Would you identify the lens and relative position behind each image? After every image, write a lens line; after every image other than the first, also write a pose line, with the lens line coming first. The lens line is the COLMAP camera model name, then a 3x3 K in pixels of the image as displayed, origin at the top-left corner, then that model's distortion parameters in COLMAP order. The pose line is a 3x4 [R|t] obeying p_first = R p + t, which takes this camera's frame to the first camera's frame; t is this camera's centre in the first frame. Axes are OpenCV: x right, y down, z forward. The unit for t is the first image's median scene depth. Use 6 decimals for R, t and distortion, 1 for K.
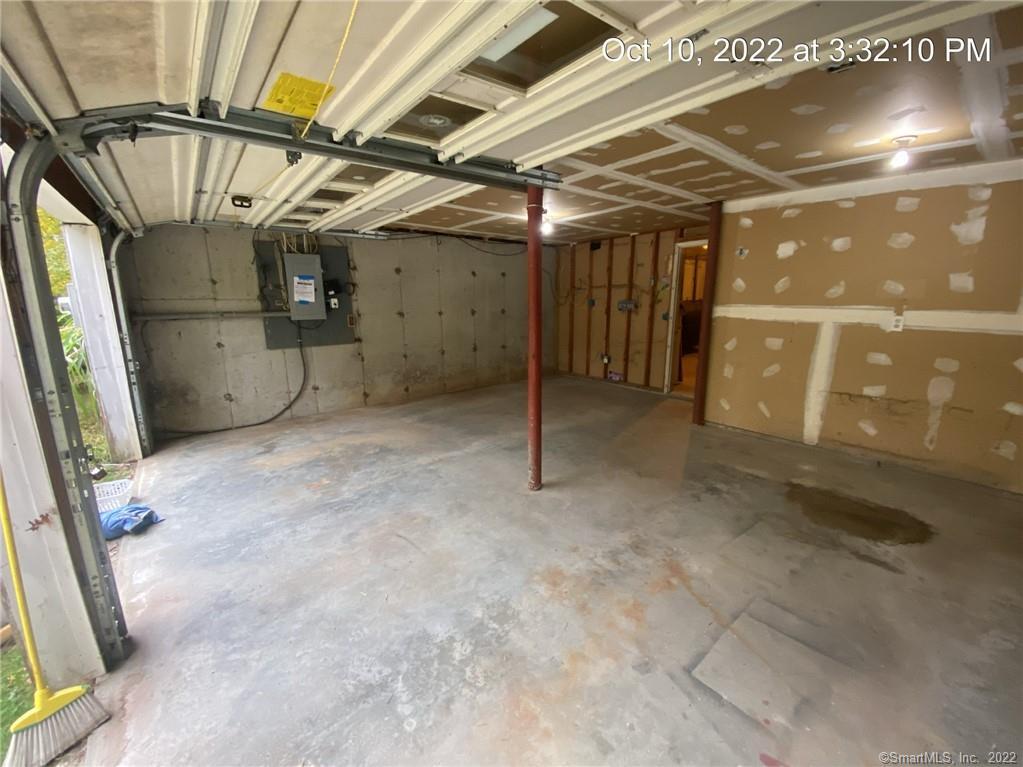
lens RADIAL K [[418.3, 0, 513.2], [0, 418.3, 383.1], [0, 0, 1]] dist [0.038388, -0.028939]
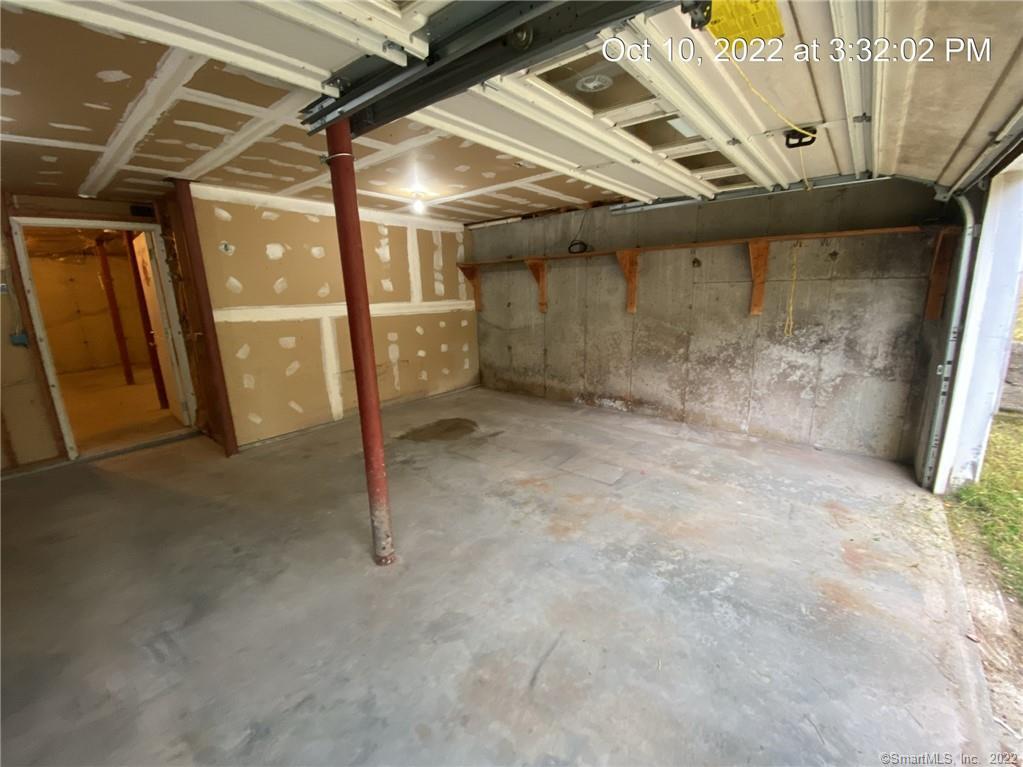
lens RADIAL K [[418.3, 0, 513.2], [0, 418.3, 383.1], [0, 0, 1]] dist [0.038388, -0.028939]
pose [[-0.215097, -0.204186, 0.955009, -0.678441], [0.225707, 0.941029, 0.252033, -0.182847], [-0.950153, 0.269763, -0.156326, 0.896942]]
